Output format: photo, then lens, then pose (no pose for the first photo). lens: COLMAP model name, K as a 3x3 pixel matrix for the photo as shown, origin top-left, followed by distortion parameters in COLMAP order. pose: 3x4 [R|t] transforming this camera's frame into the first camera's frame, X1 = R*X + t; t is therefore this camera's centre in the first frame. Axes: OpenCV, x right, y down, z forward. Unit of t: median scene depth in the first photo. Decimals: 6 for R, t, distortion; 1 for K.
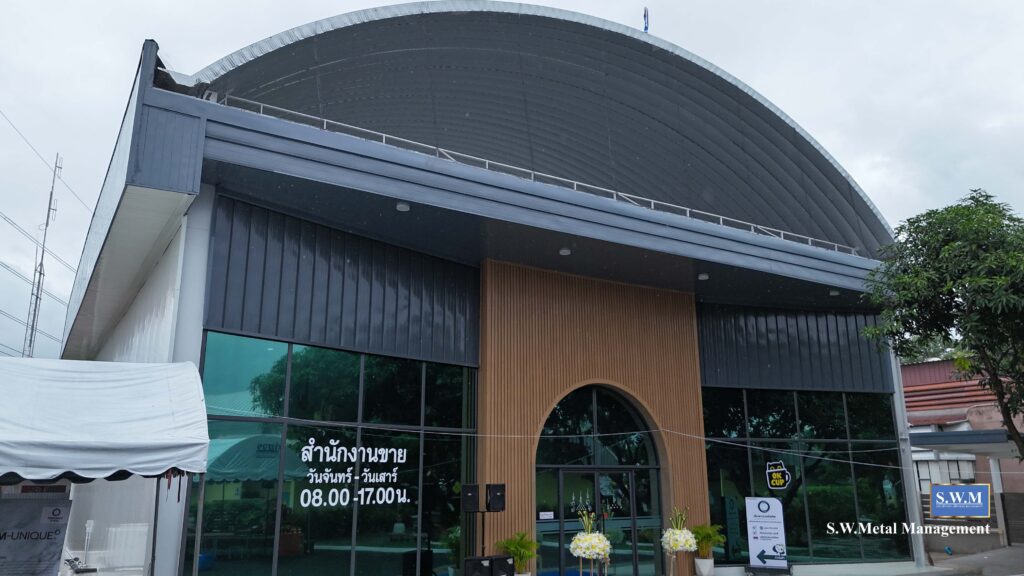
lens RADIAL K [[760.4, 0, 514.2], [0, 760.4, 288.7], [0, 0, 1]] dist [0.072984, -0.074389]
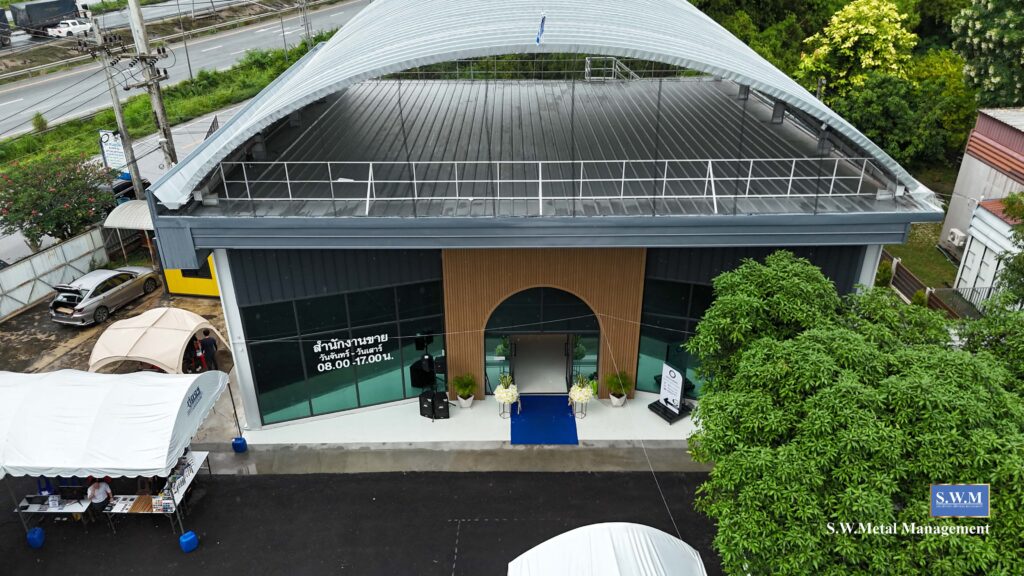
lens RADIAL K [[760.4, 0, 514.2], [0, 760.4, 288.7], [0, 0, 1]] dist [0.072984, -0.074389]
pose [[0.851741, 0.245385, -0.462951, 0.869021], [0.128460, 0.758795, 0.638536, -0.921749], [0.507973, -0.603338, 0.614774, 0.178568]]
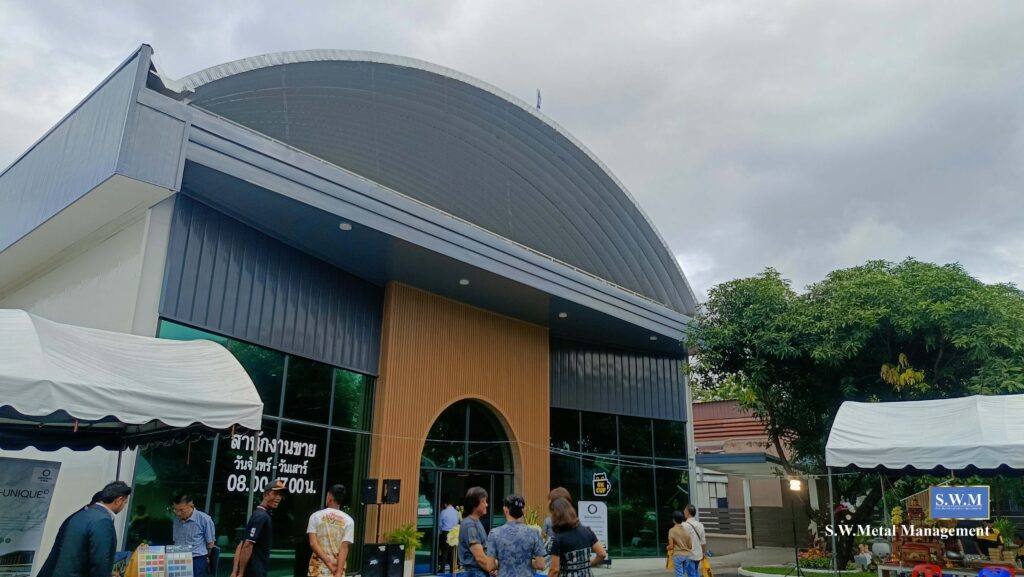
lens RADIAL K [[716.0, 0, 518.3], [0, 716.0, 294.4], [0, 0, 1]] dist [0.069405, -0.078988]
pose [[0.955564, 0.098691, 0.277773, -0.177206], [-0.085280, 0.994550, -0.059984, 0.033505], [-0.282179, 0.033630, 0.958772, -0.086221]]
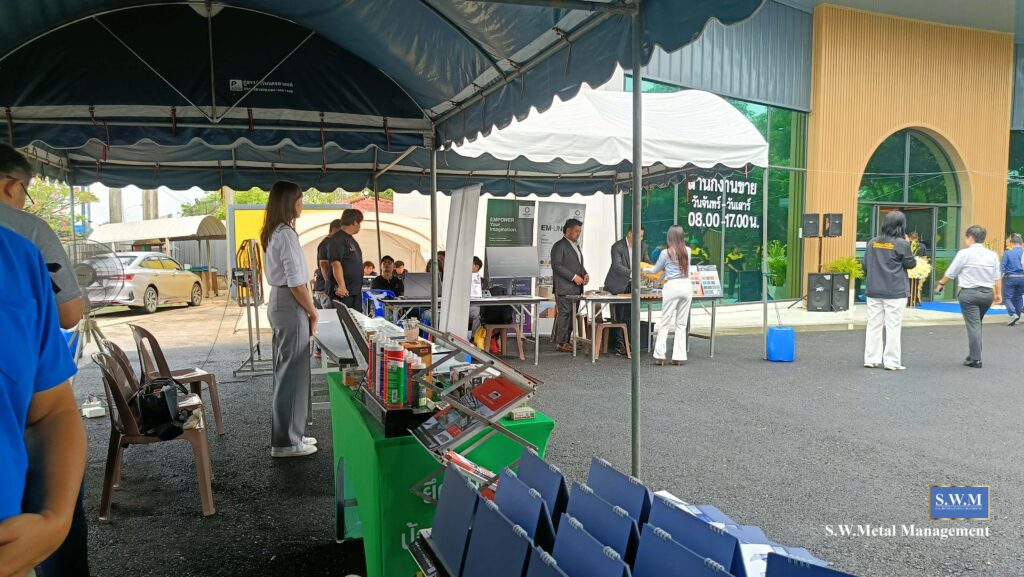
lens RADIAL K [[720.0, 0, 517.1], [0, 720.0, 294.9], [0, 0, 1]] dist [0.066840, -0.086960]
pose [[0.981712, 0.020407, -0.189275, -0.292725], [0.037771, 0.953594, 0.298718, 0.031656], [0.186587, -0.300404, 0.935384, -0.142401]]
